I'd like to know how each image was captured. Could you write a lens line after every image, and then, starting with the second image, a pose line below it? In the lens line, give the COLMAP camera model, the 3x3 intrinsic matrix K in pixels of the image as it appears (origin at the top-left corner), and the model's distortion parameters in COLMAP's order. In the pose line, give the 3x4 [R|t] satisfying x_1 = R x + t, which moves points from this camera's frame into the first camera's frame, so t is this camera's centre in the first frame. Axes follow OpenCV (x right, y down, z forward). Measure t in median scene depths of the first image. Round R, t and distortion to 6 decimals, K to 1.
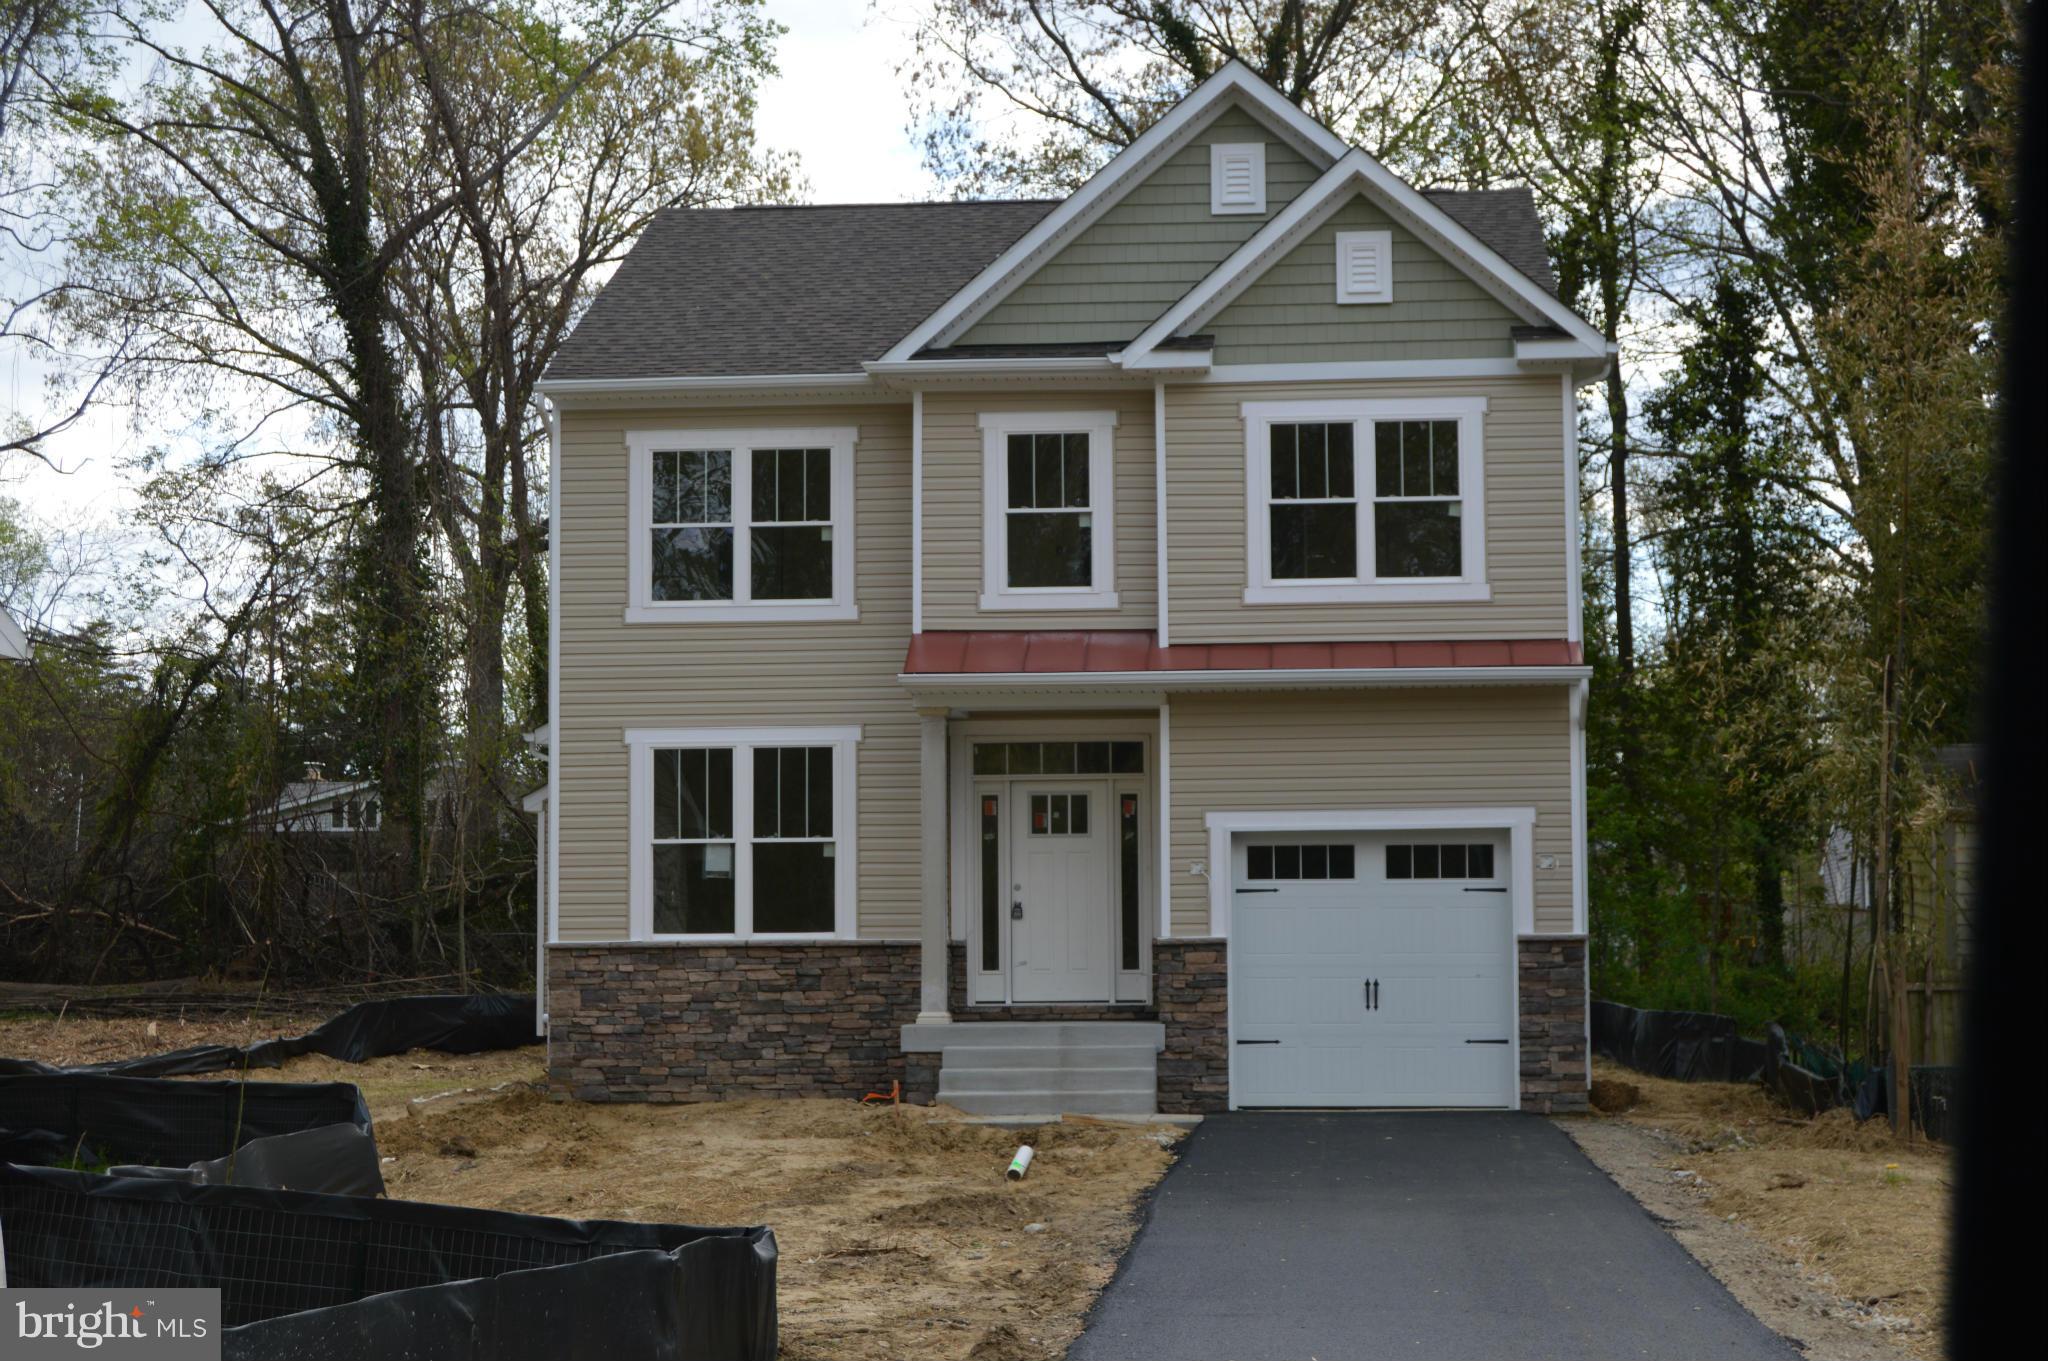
lens RADIAL K [[3524.9, 0, 1024.0], [0, 3524.9, 680.5], [0, 0, 1]] dist [-0.001986, -0.137626]
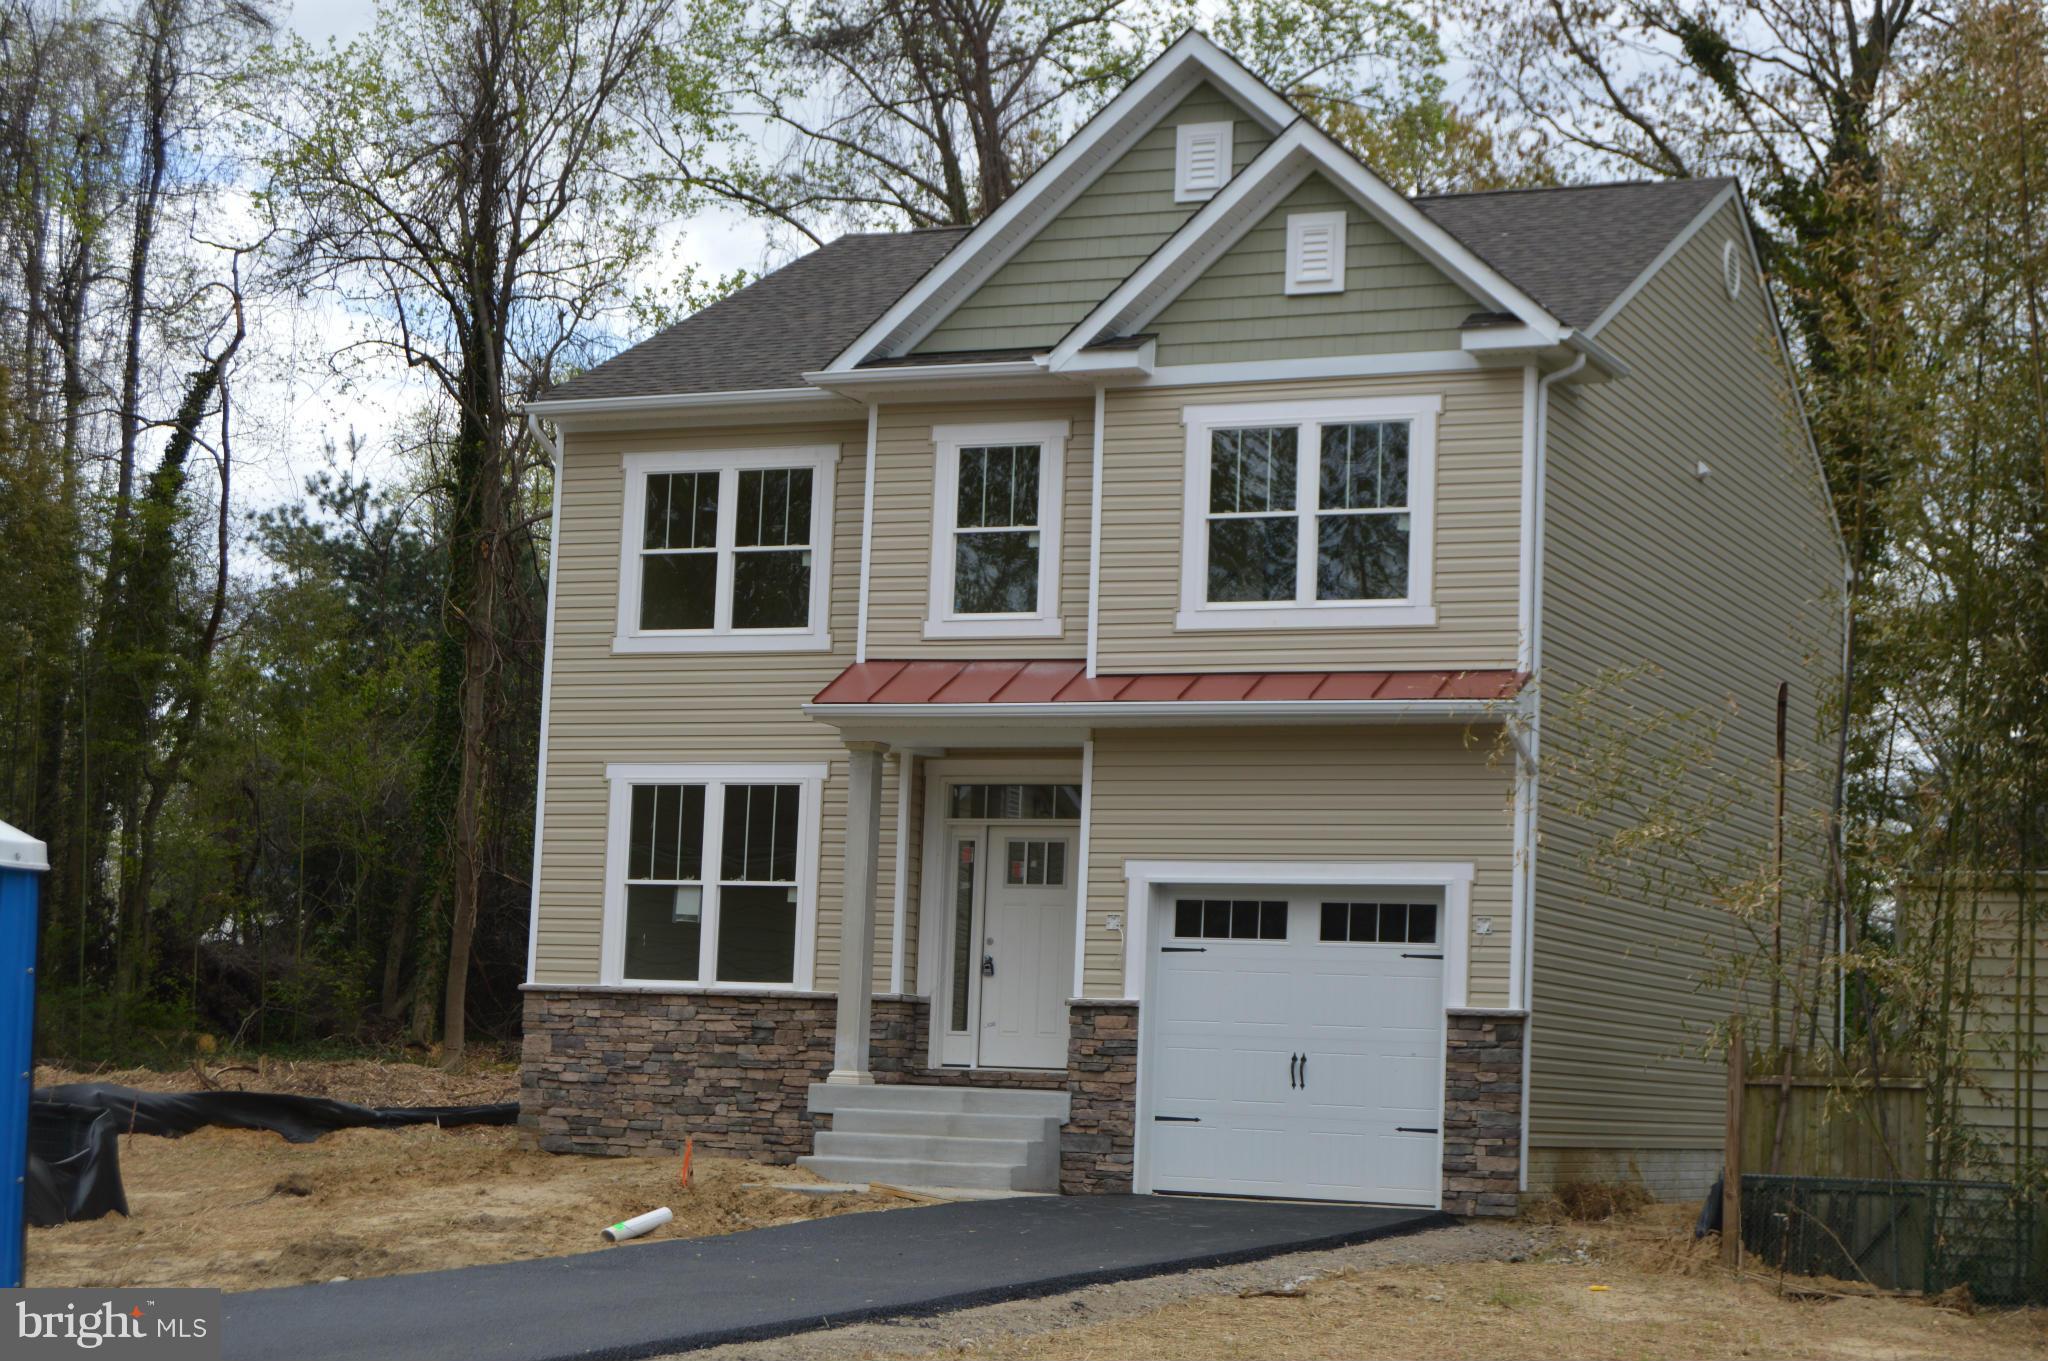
lens RADIAL K [[3524.9, 0, 1024.0], [0, 3524.9, 680.5], [0, 0, 1]] dist [-0.001986, -0.137626]
pose [[0.945825, 0.005946, -0.324622, 0.314197], [-0.015765, 0.999494, -0.027625, 0.016400], [0.324293, 0.031246, 0.945440, 0.136379]]
